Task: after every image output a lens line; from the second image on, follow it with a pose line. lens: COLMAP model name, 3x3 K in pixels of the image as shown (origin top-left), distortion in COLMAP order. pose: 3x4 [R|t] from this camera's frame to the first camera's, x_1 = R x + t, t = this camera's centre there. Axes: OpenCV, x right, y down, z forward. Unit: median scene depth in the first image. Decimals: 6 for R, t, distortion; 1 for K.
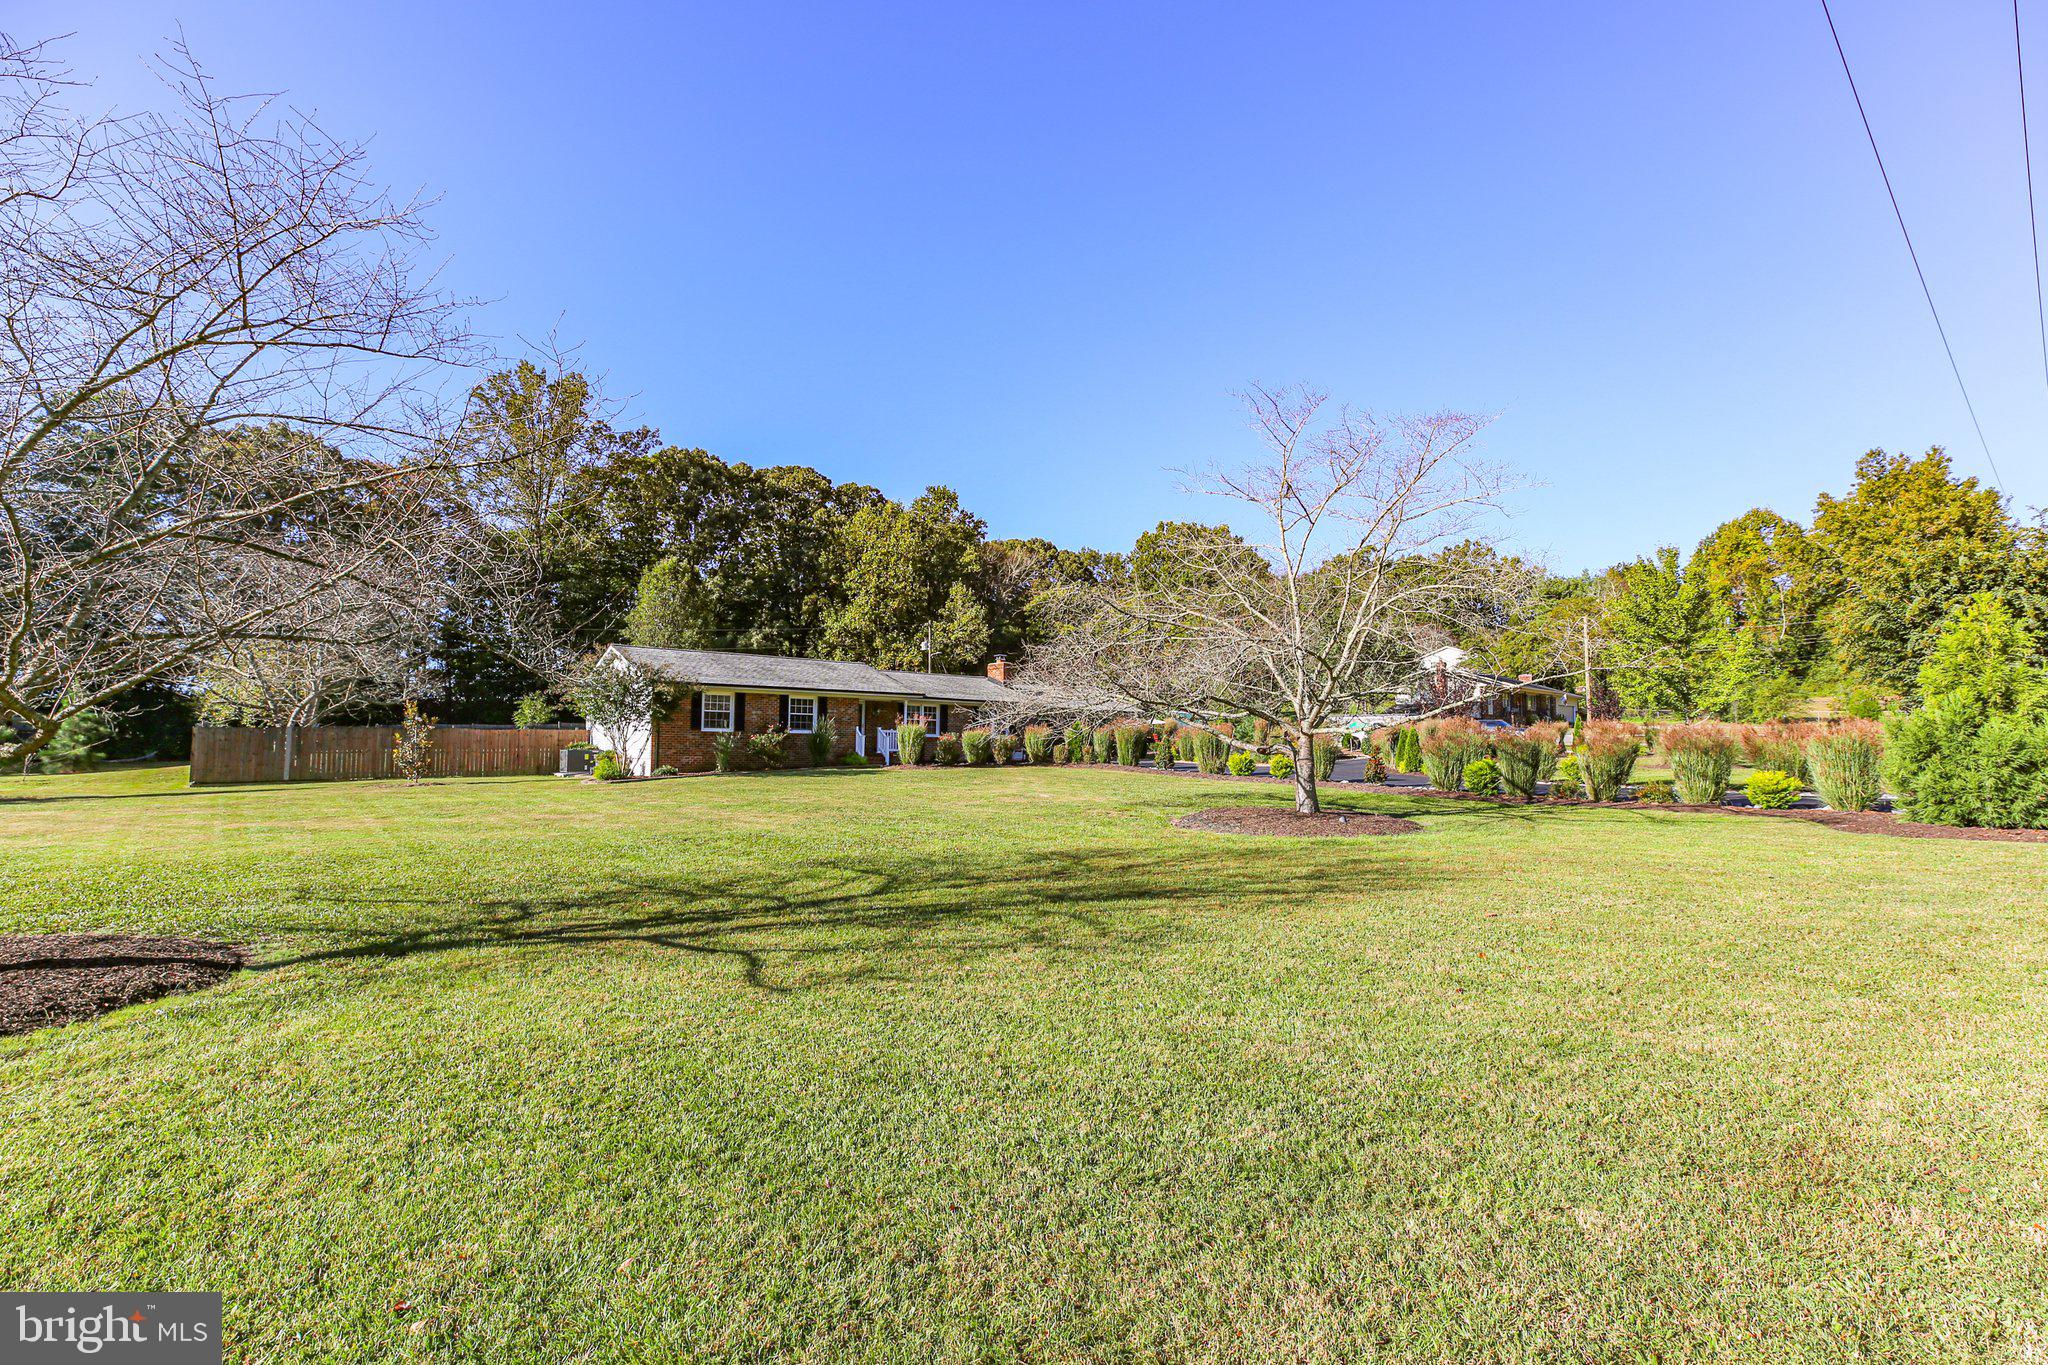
lens RADIAL K [[927.4, 0, 1075.1], [0, 927.4, 681.6], [0, 0, 1]] dist [-0.025301, 0.006028]
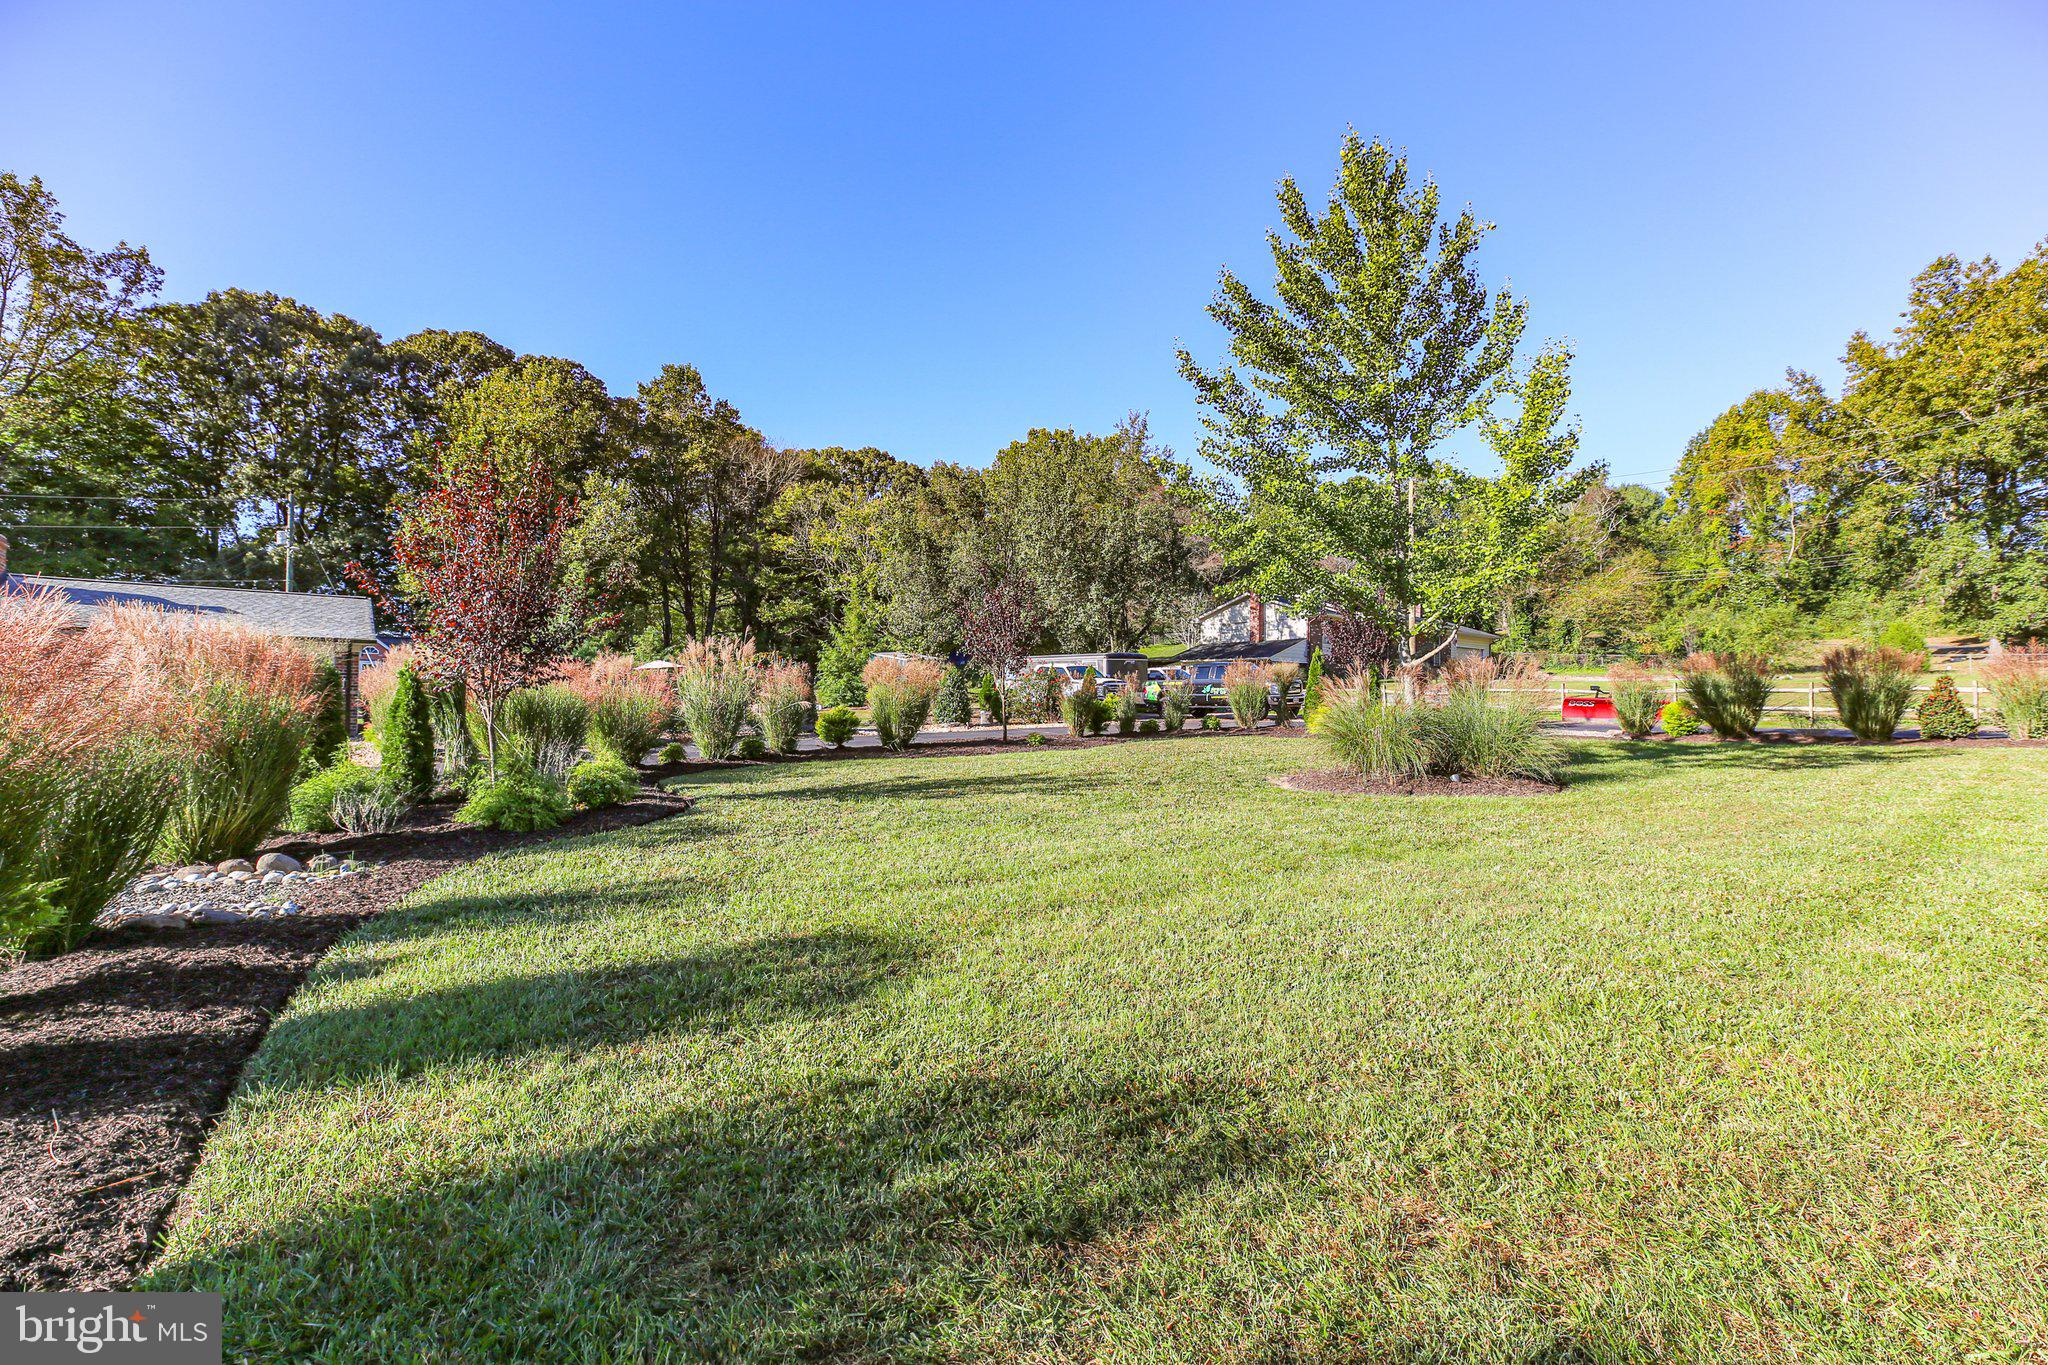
lens RADIAL K [[927.4, 0, 1054.9], [0, 927.4, 687.0], [0, 0, 1]] dist [-0.025301, 0.006028]
pose [[0.999677, 0.002976, -0.025254, 0.199560], [-0.001522, 0.998350, 0.057398, 0.013289], [0.025384, -0.057341, 0.998032, 0.244851]]
